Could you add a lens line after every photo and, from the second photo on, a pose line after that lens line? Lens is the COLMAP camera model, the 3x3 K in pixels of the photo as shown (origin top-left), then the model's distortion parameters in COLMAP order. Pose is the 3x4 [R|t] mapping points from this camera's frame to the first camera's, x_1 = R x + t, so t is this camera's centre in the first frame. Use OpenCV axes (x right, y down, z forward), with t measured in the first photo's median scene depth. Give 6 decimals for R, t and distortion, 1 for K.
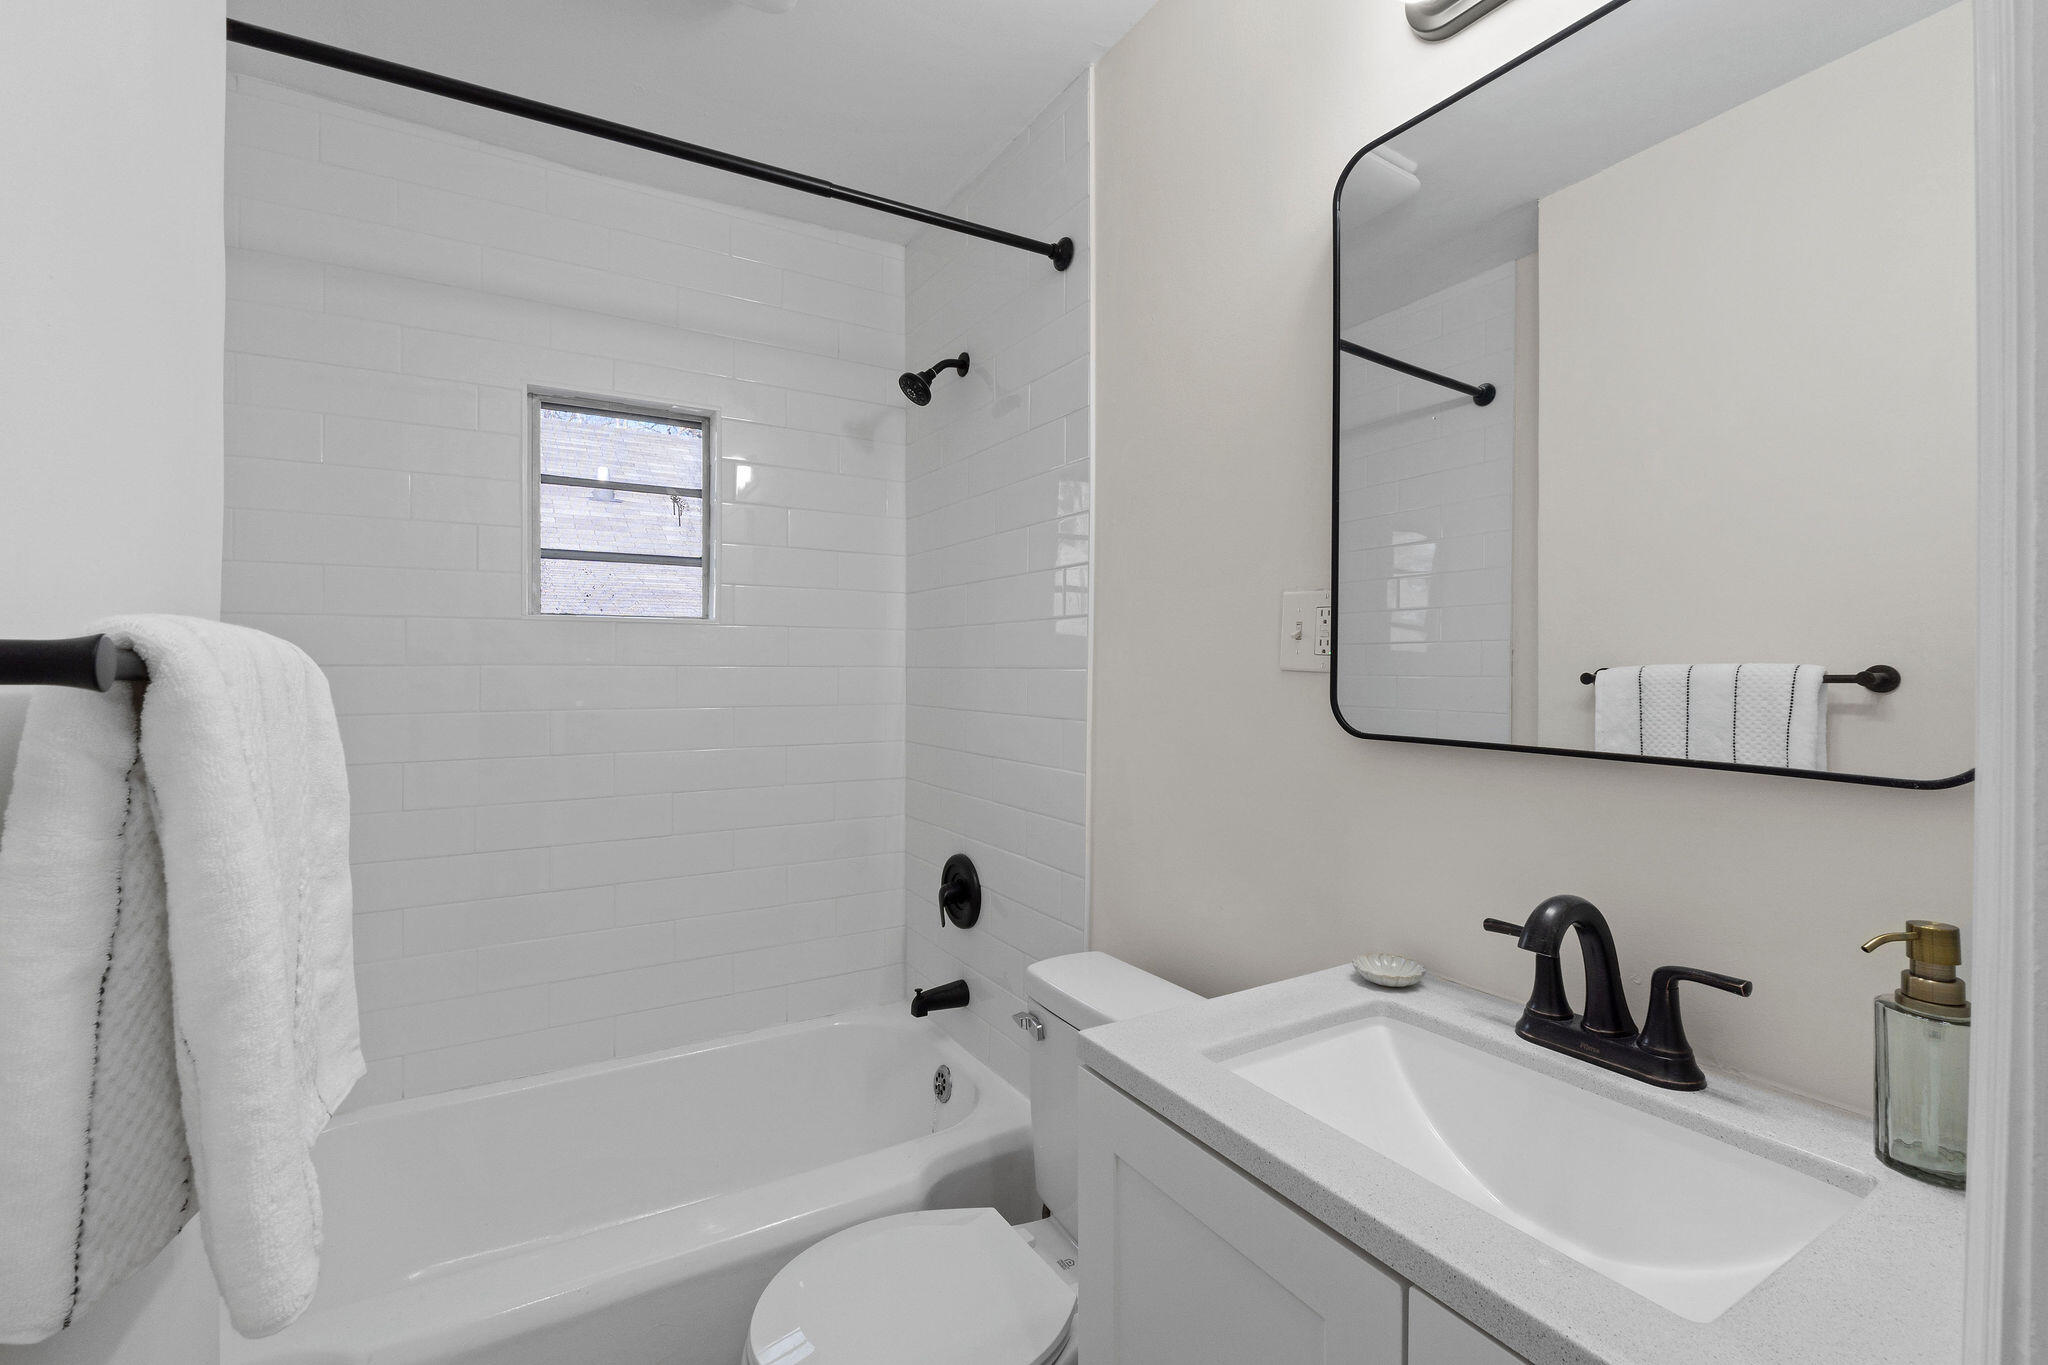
lens RADIAL K [[867.1, 0, 1011.7], [0, 867.1, 659.3], [0, 0, 1]] dist [-0.005446, -0.000472]
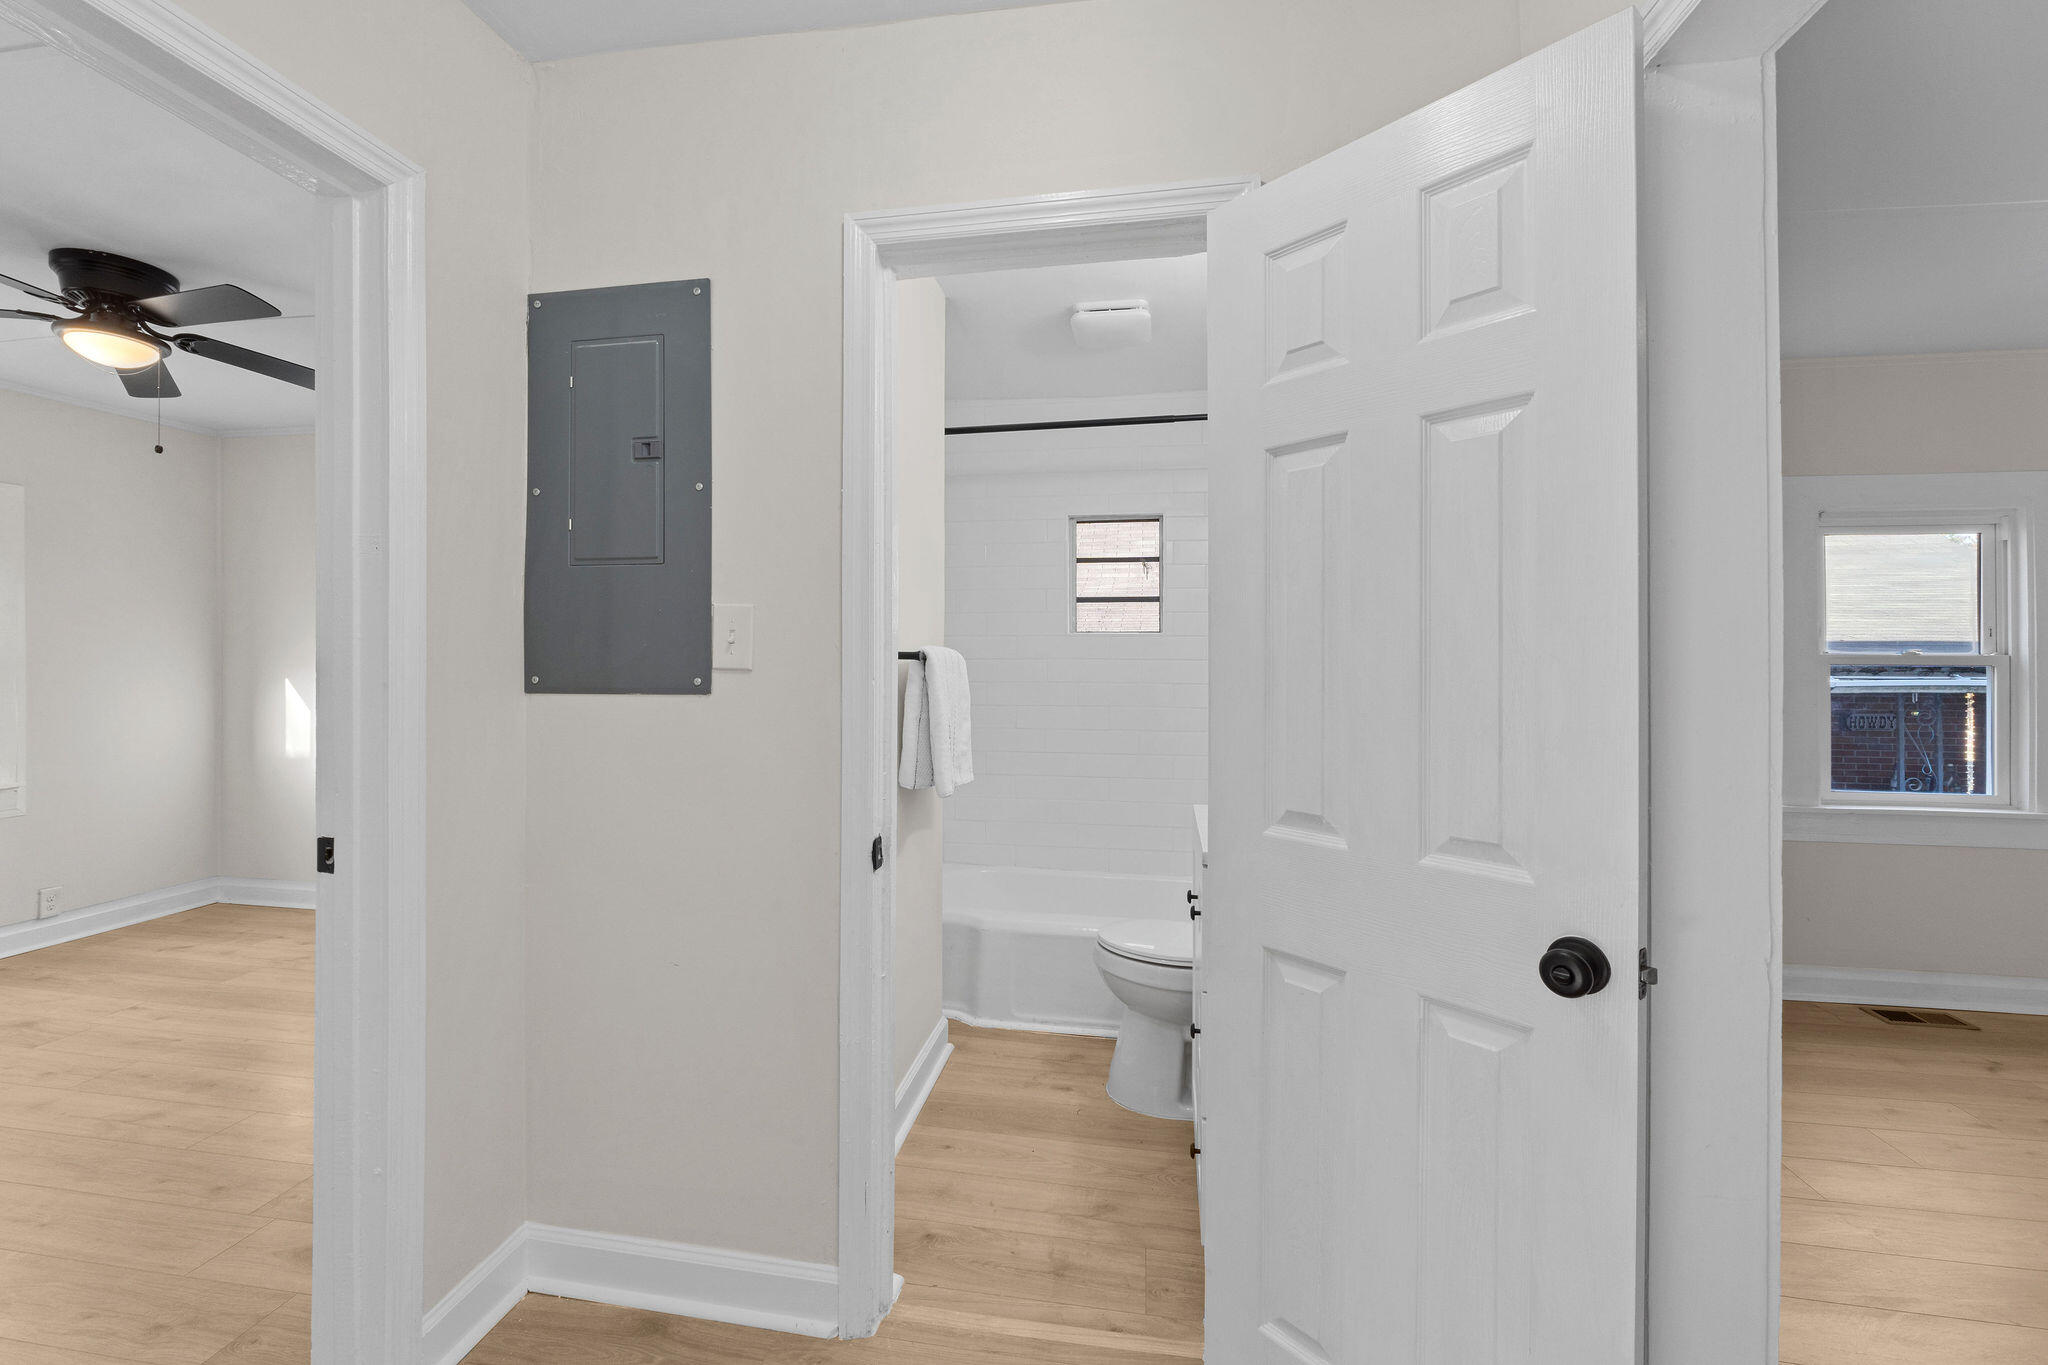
lens RADIAL K [[867.1, 0, 1011.7], [0, 867.1, 659.3], [0, 0, 1]] dist [-0.005446, -0.000472]
pose [[0.769859, -0.004237, -0.638200, 0.534897], [0.004793, 0.999988, -0.000857, 0.006348], [0.638196, -0.002399, 0.769870, -0.527819]]
